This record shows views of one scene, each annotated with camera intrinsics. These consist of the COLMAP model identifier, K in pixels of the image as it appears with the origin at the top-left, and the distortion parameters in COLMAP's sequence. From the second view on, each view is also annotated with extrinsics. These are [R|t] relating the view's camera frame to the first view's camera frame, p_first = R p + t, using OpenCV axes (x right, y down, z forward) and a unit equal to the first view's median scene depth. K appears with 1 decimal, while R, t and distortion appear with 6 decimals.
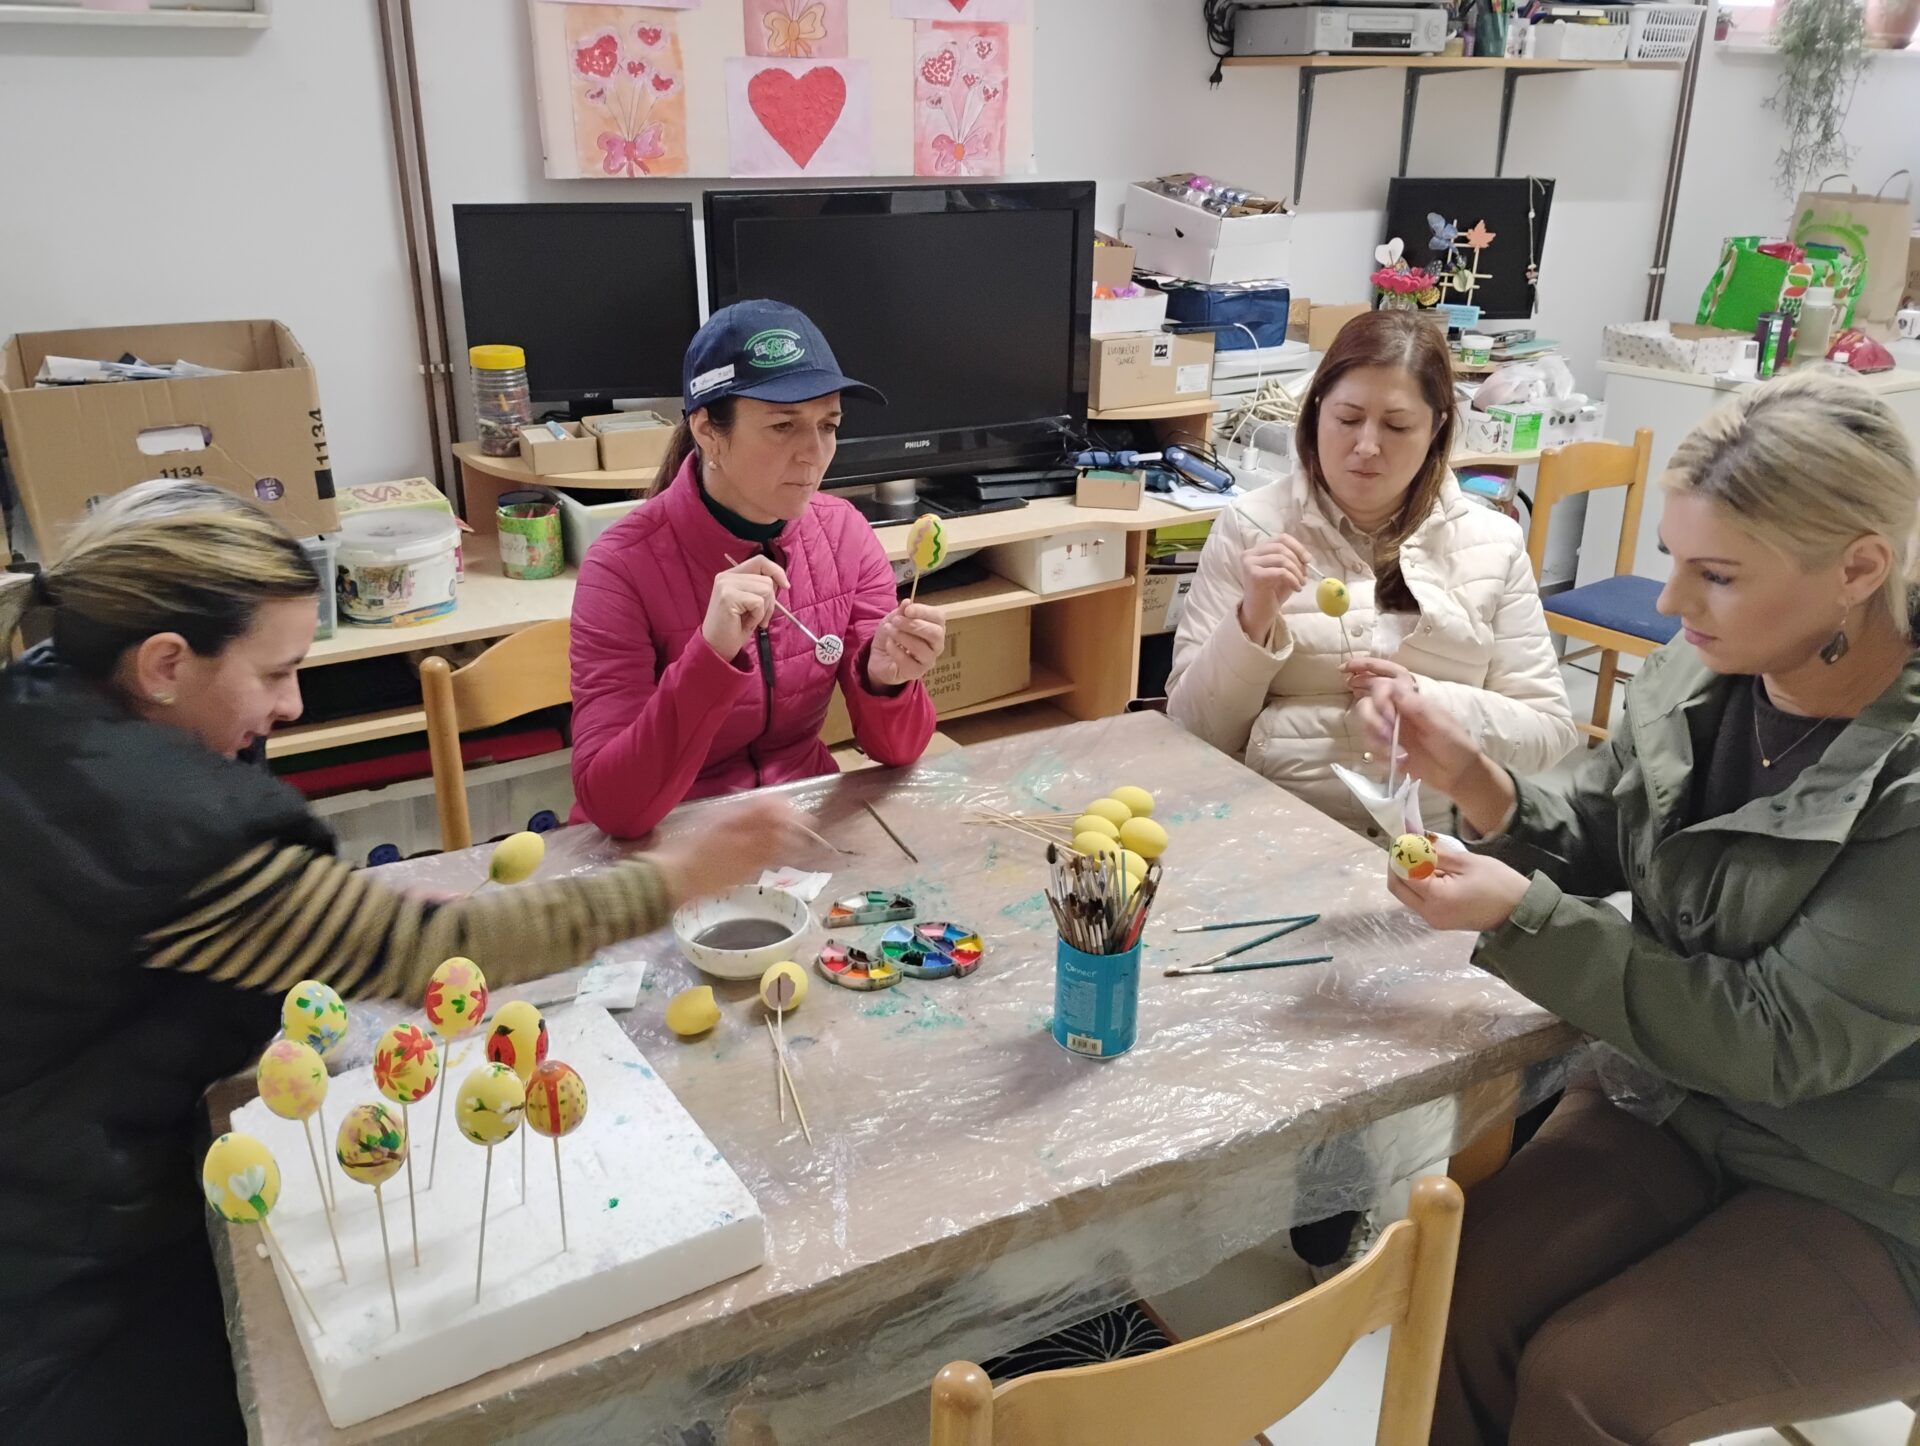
lens RADIAL K [[1599.8, 0, 960.0], [0, 1599.8, 732.7], [0, 0, 1]] dist [0.059681, -0.070685]
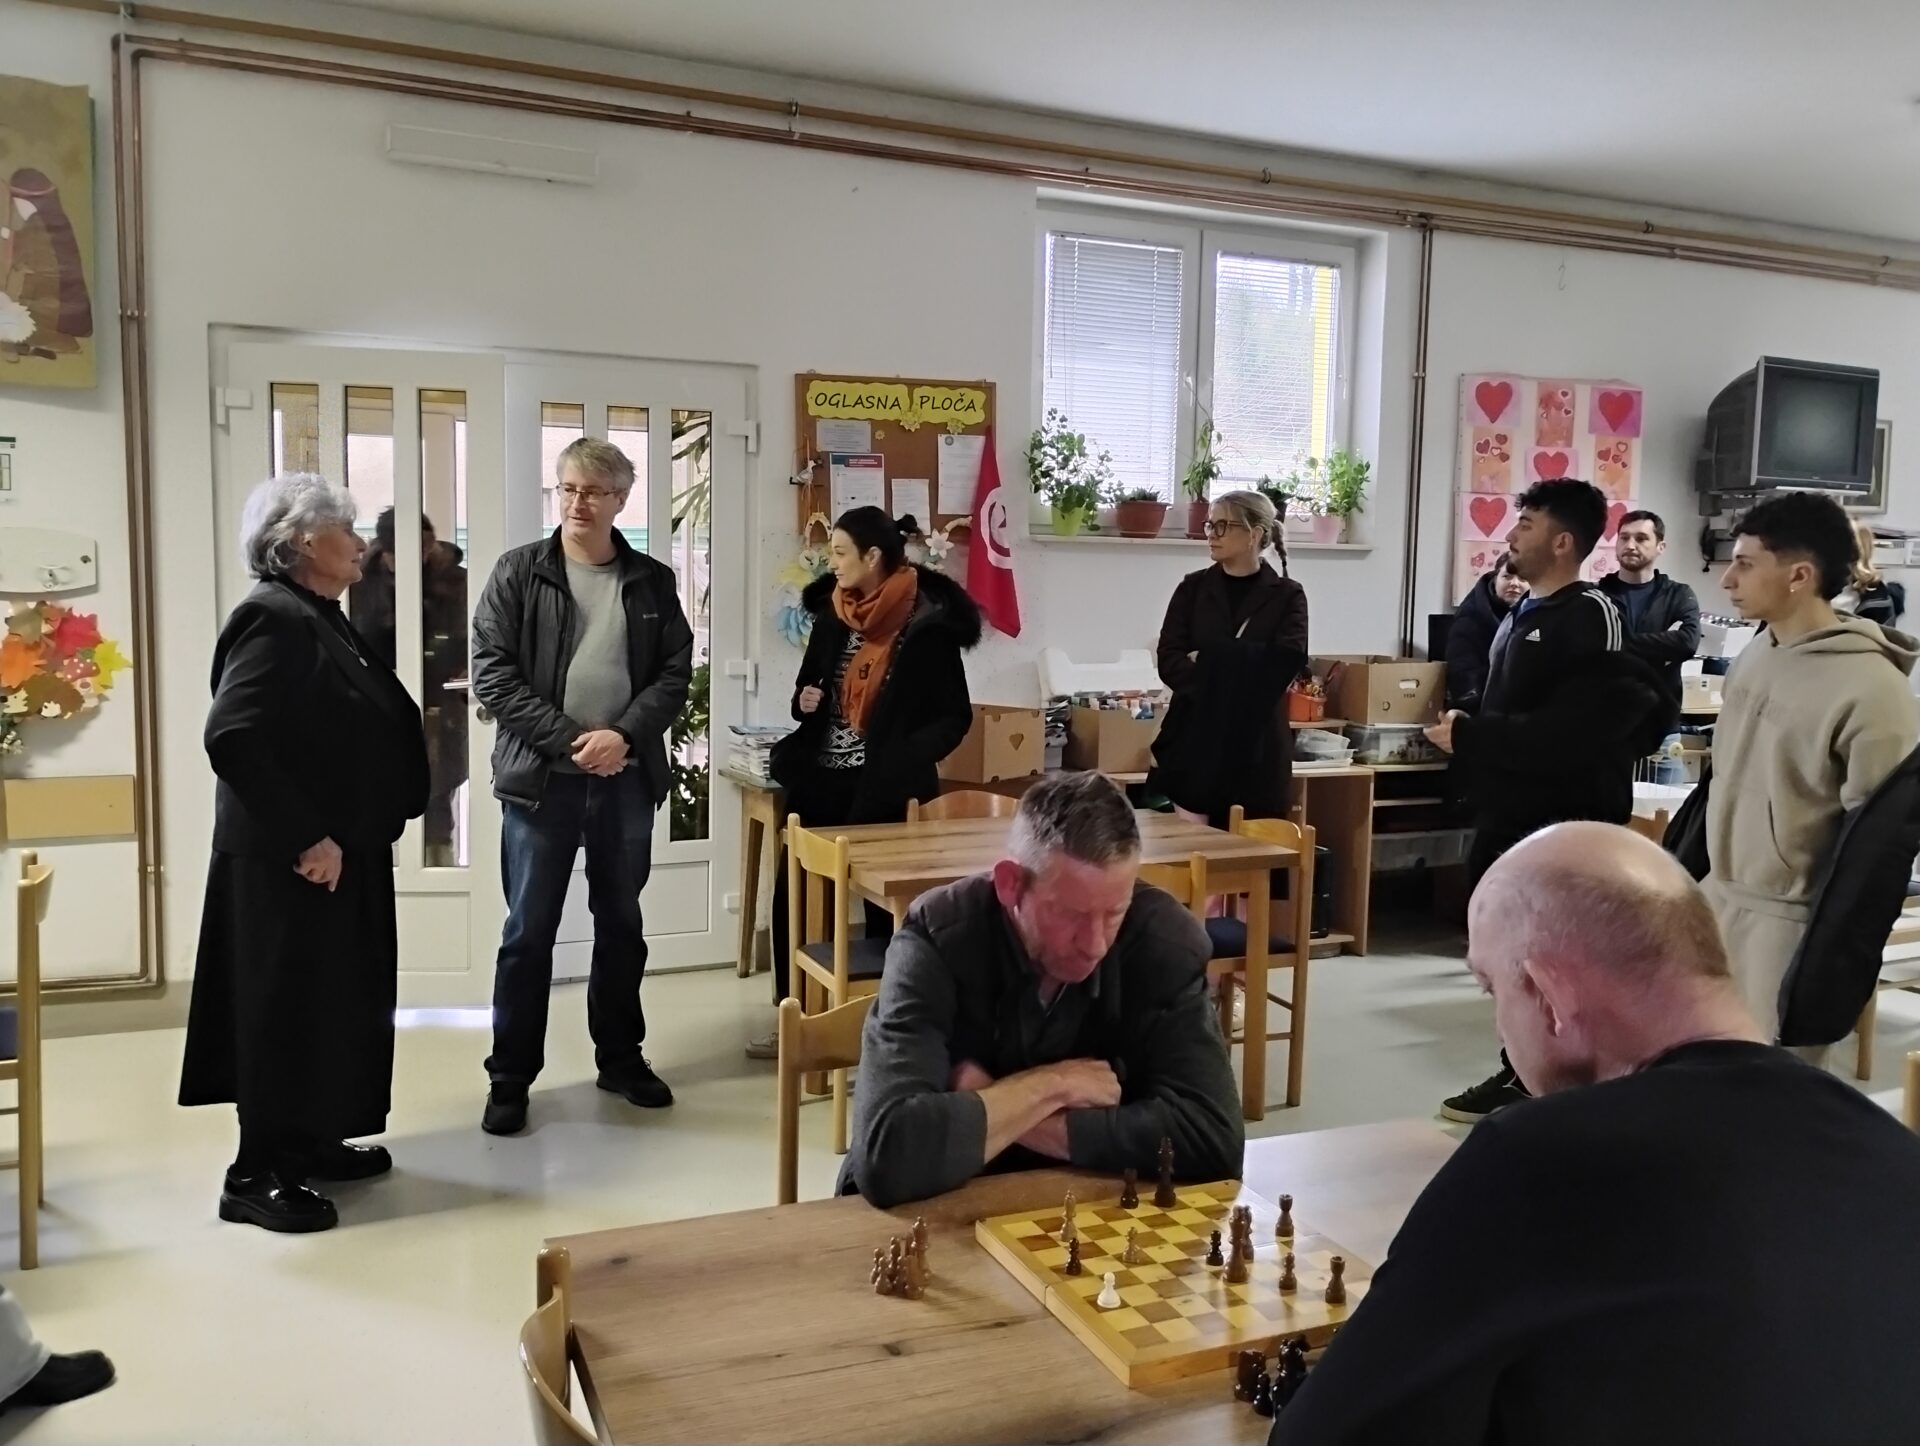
lens RADIAL K [[1599.8, 0, 971.7], [0, 1599.8, 718.3], [0, 0, 1]] dist [0.059681, -0.070685]
pose [[0.993477, 0.020379, -0.112201, -0.618391], [-0.051855, 0.957028, -0.285321, 0.486178], [0.101565, 0.289278, 0.951842, -1.183051]]
